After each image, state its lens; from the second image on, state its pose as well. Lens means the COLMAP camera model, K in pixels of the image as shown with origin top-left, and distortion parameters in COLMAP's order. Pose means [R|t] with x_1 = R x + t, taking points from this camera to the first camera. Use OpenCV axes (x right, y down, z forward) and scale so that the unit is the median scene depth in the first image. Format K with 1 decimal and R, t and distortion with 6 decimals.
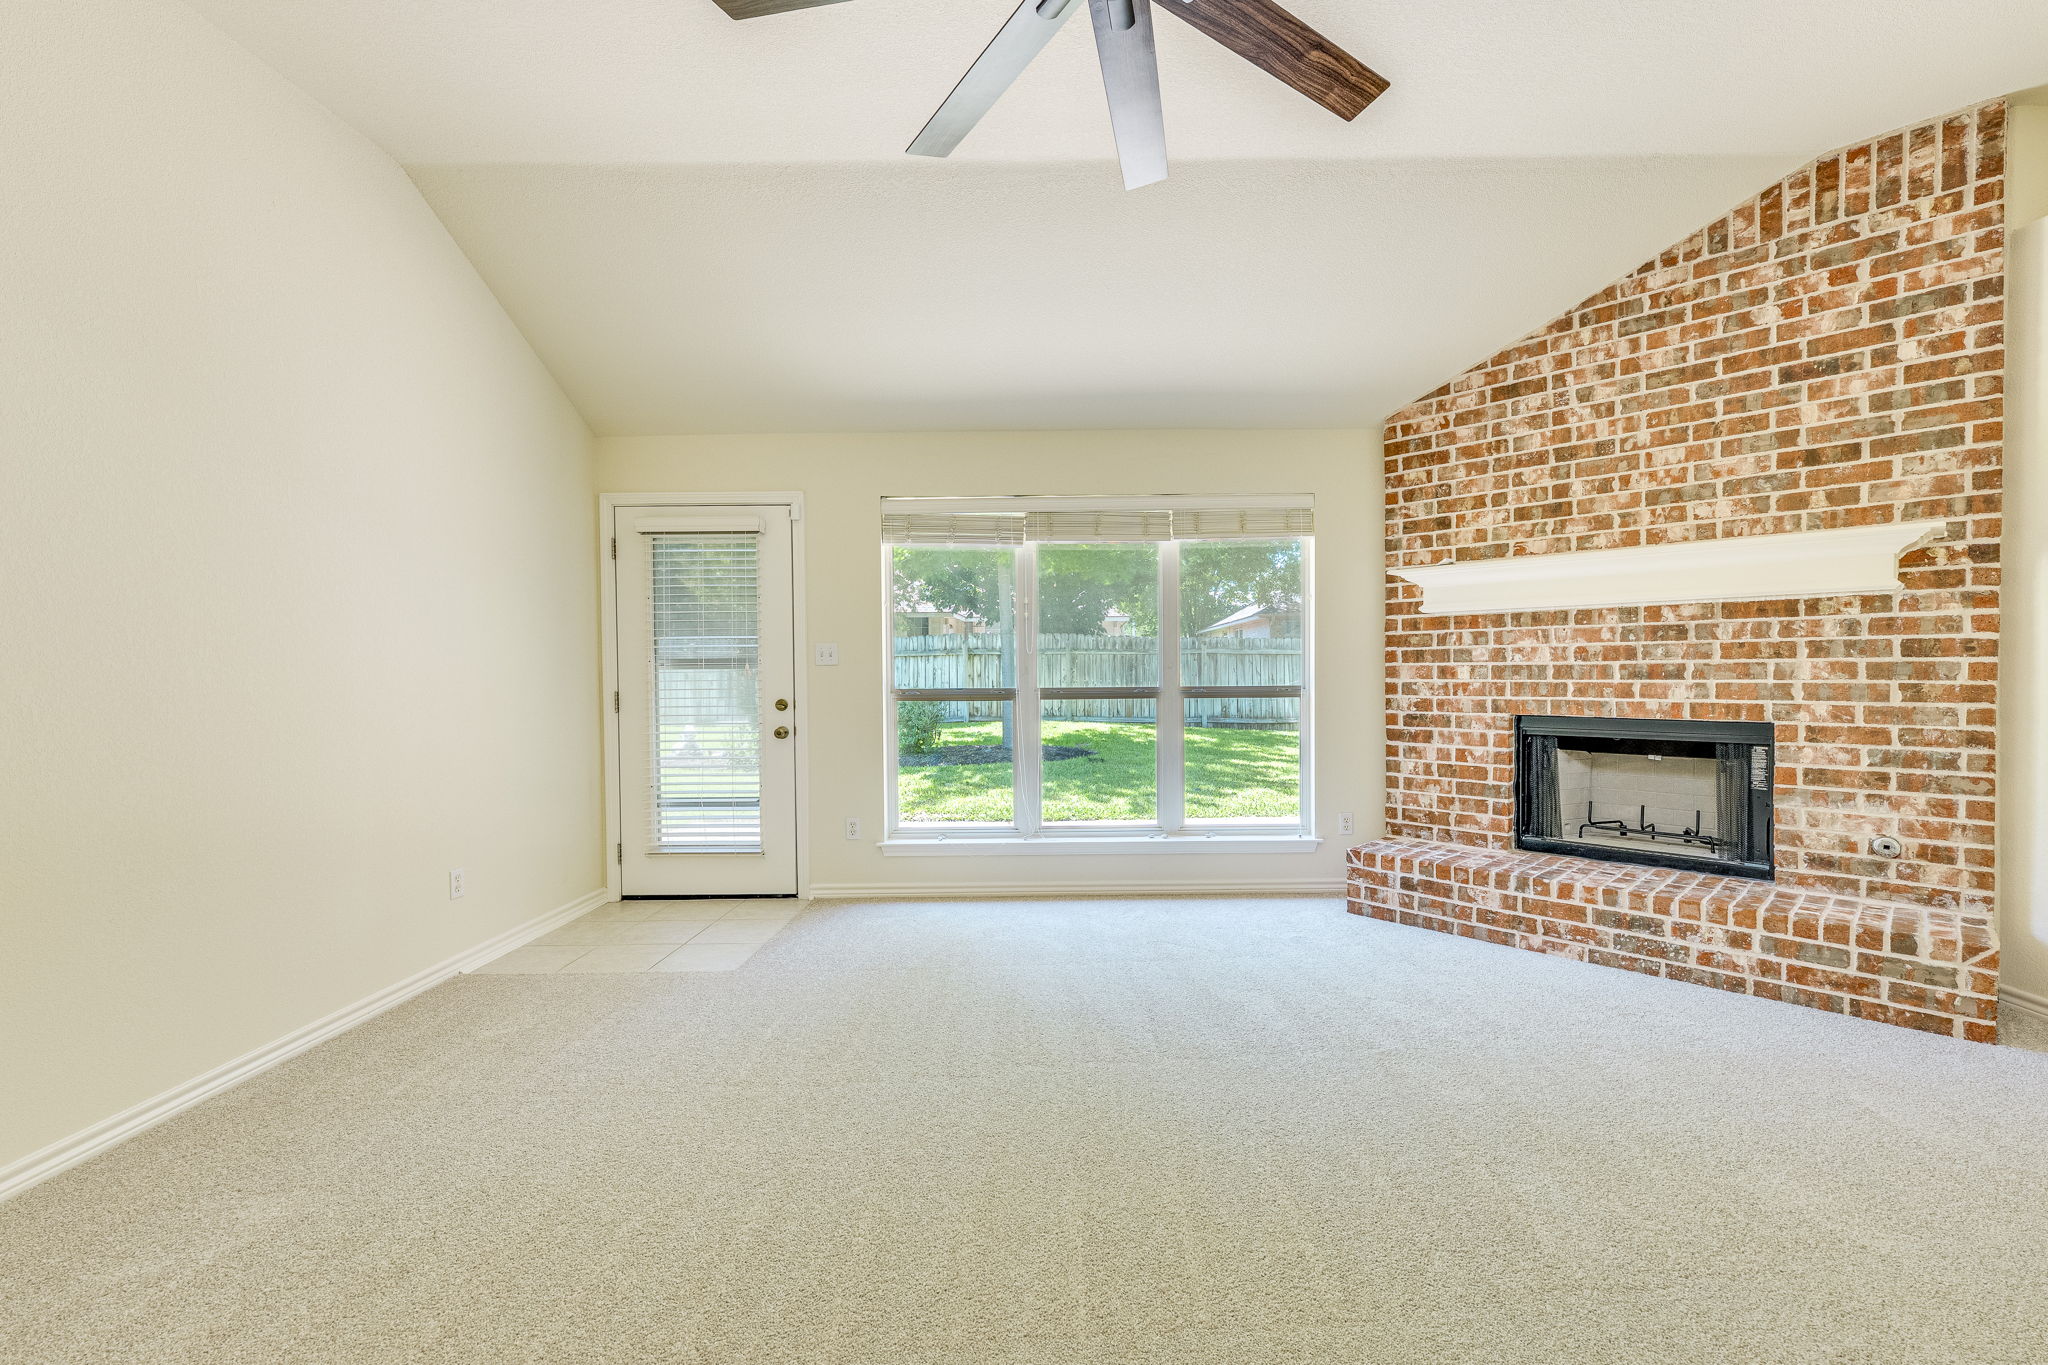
lens RADIAL K [[867.0, 0, 1098.8], [0, 867.0, 687.0], [0, 0, 1]] dist [0.007920, -0.000368]
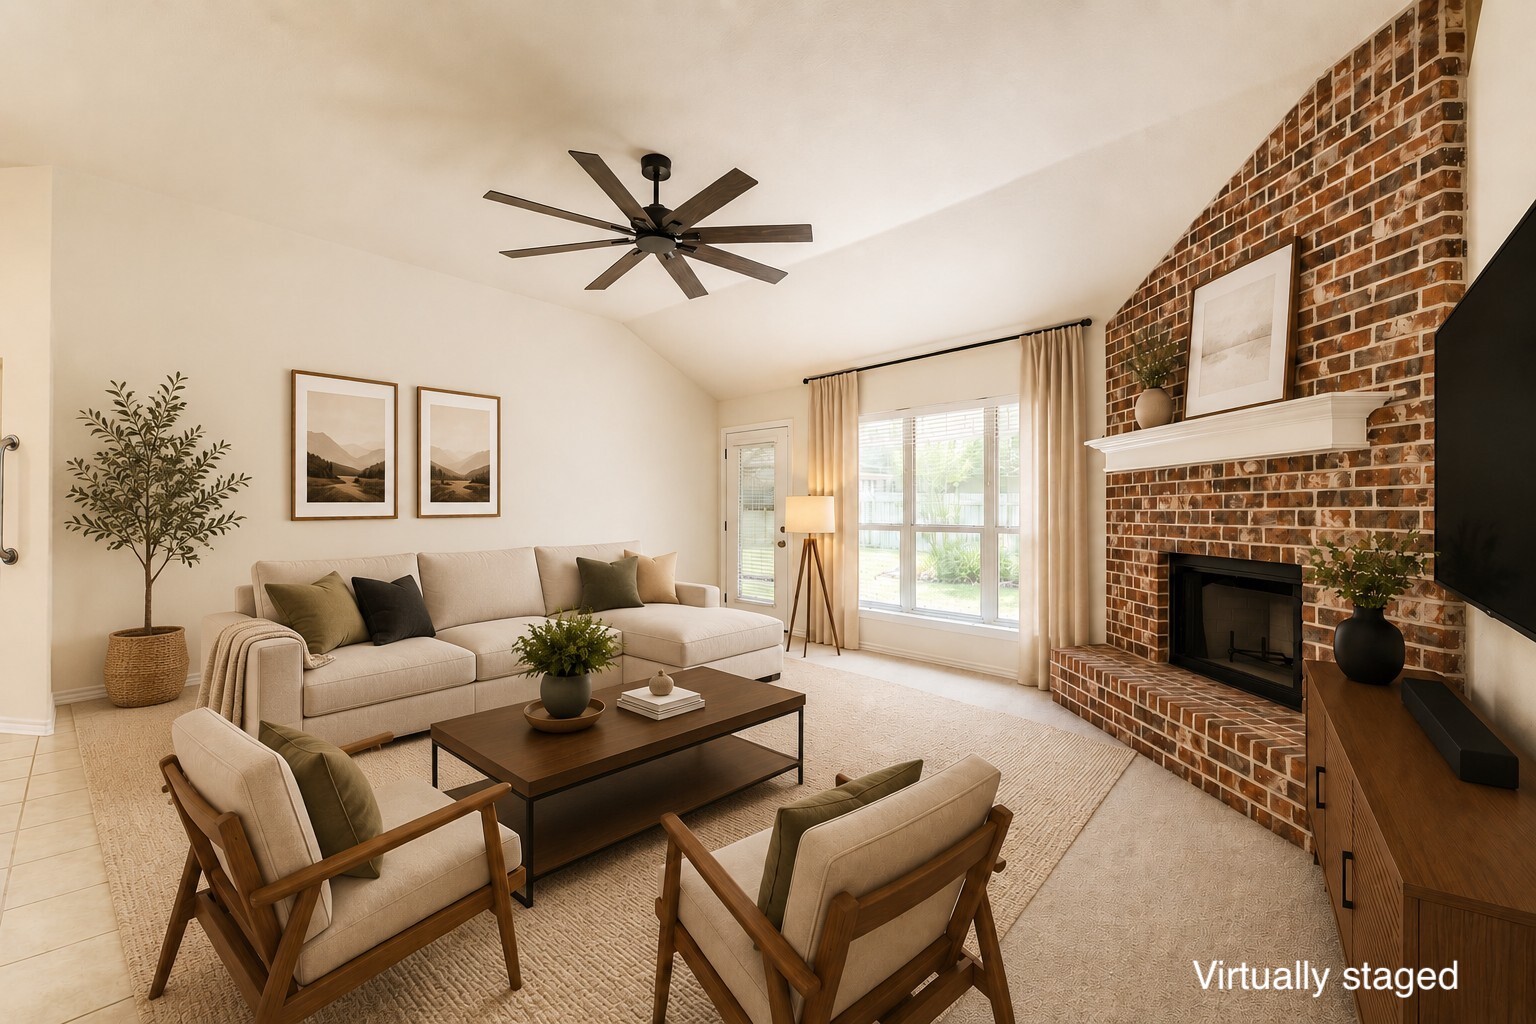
lens RADIAL K [[650.2, 0, 780.3], [0, 650.2, 504.4], [0, 0, 1]] dist [0.007920, -0.000368]
pose [[0.737799, -0.000178, -0.675021, 0.882441], [-0.021099, 0.999505, -0.023325, -0.001693], [0.674691, 0.031451, 0.737430, -0.107496]]
